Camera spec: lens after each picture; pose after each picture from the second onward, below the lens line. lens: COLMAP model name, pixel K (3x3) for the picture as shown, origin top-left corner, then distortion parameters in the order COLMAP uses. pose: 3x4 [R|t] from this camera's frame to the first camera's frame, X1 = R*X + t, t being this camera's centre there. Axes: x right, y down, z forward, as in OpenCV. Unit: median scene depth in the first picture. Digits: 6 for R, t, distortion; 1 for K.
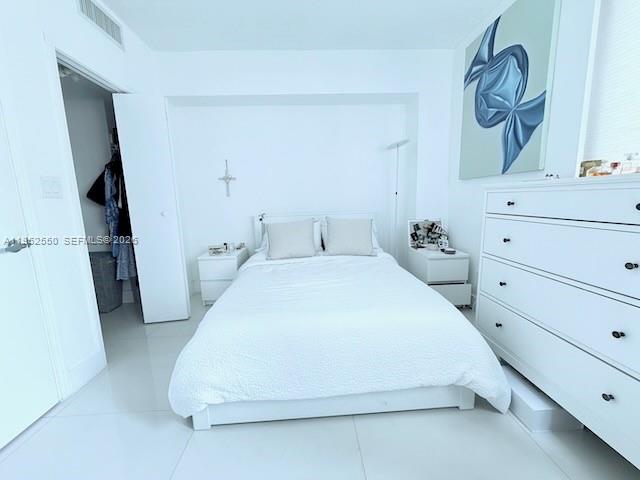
lens RADIAL K [[255.8, 0, 319.6], [0, 255.8, 237.7], [0, 0, 1]] dist [-0.001169, -0.000202]
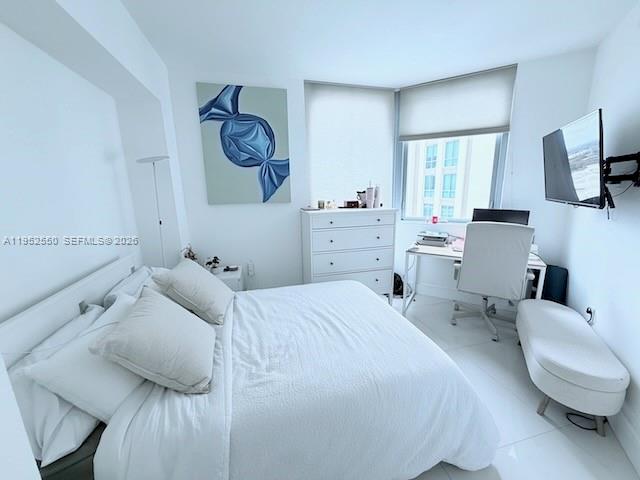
lens RADIAL K [[255.8, 0, 319.4], [0, 255.8, 243.6], [0, 0, 1]] dist [-0.001169, -0.000202]
pose [[-0.162065, -0.164591, 0.972957, -0.800405], [0.173662, 0.965845, 0.192315, -0.253176], [-0.971379, 0.200133, -0.127947, 0.936576]]
